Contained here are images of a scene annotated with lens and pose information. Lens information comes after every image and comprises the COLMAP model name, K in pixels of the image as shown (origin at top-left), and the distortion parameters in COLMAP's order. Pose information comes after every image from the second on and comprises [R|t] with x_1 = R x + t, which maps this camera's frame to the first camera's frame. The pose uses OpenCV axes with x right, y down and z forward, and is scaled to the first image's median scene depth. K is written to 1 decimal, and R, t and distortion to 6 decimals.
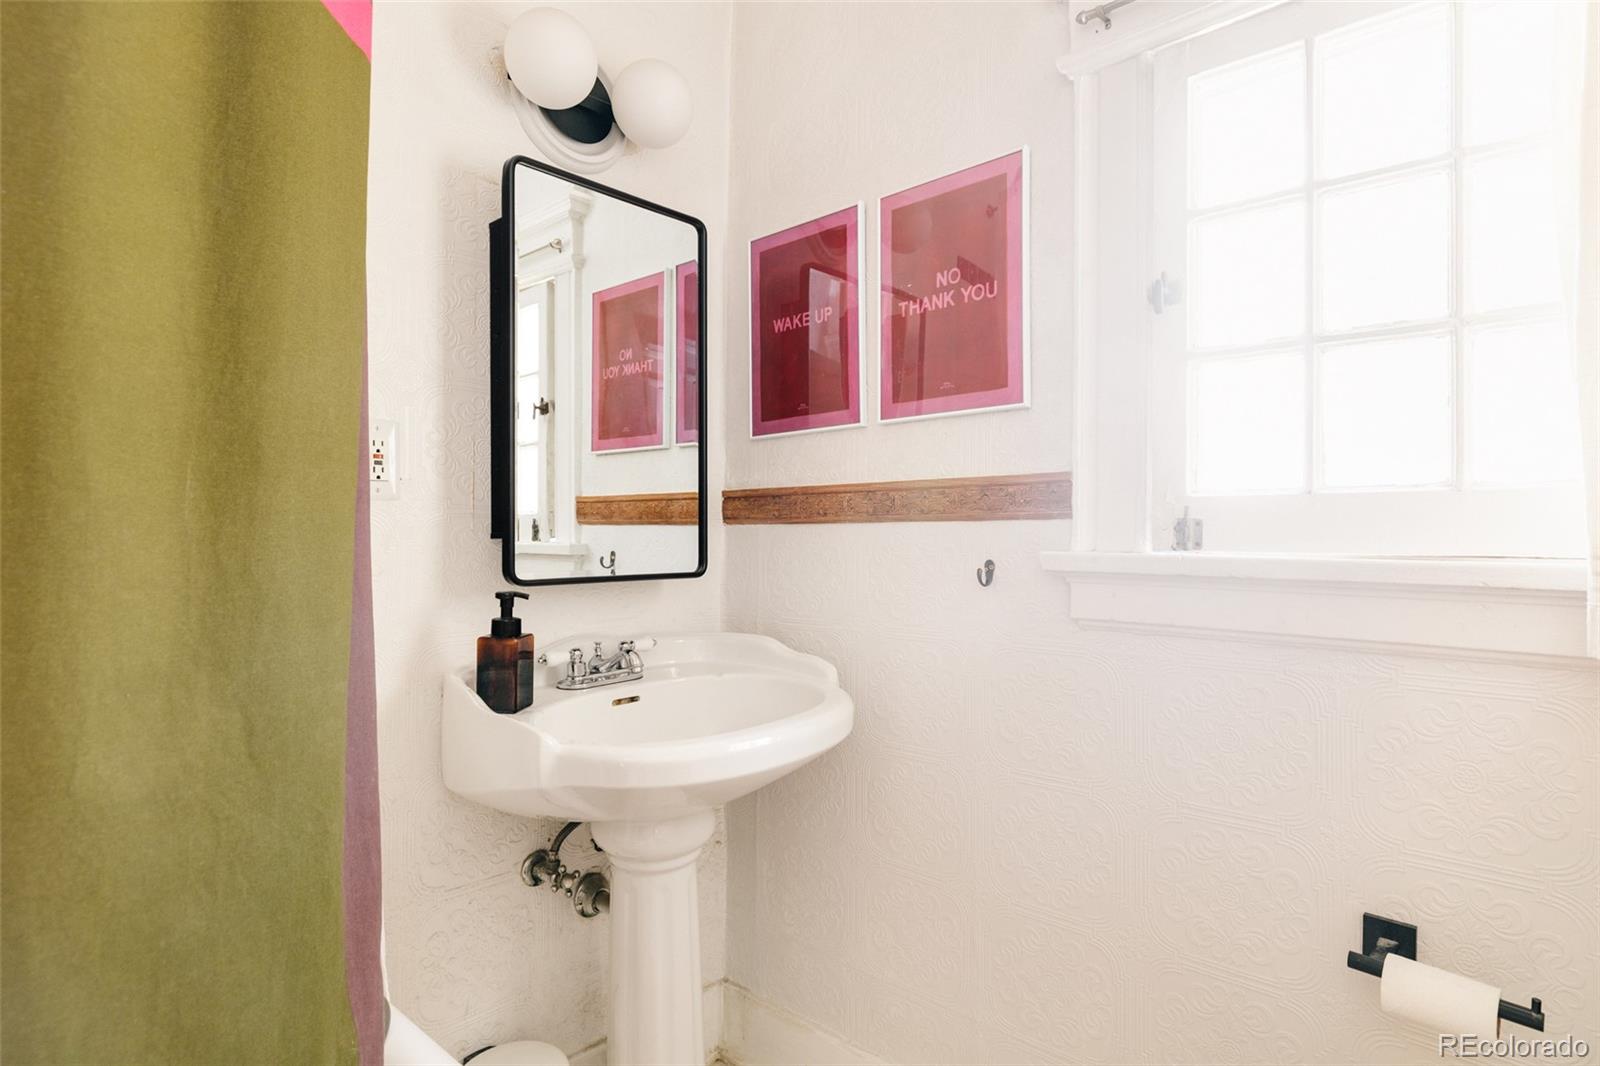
lens RADIAL K [[876.0, 0, 799.7], [0, 876.0, 525.0], [0, 0, 1]] dist [0.005649, -0.001388]
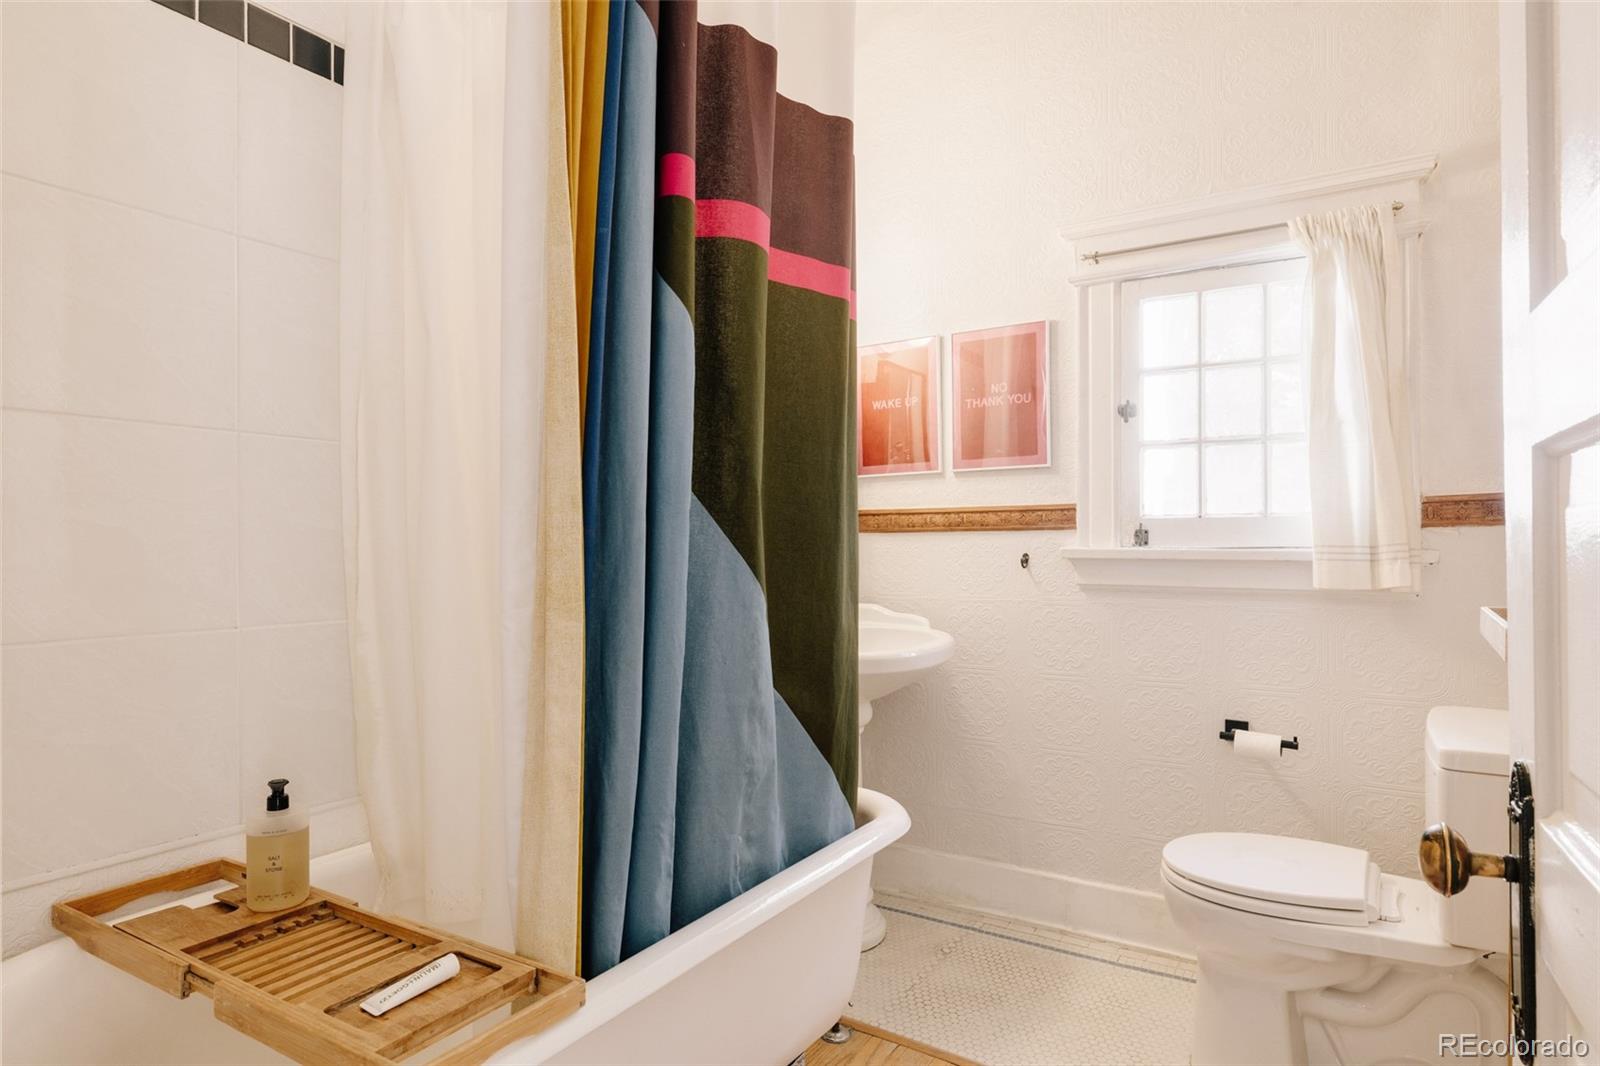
lens RADIAL K [[923.5, 0, 801.0], [0, 923.5, 530.2], [0, 0, 1]] dist [-0.003632, 0.000510]
pose [[0.984997, 0.009175, 0.172325, -0.659836], [-0.006961, 0.999885, -0.013451, 0.027228], [-0.172428, 0.012049, 0.984948, -0.892058]]
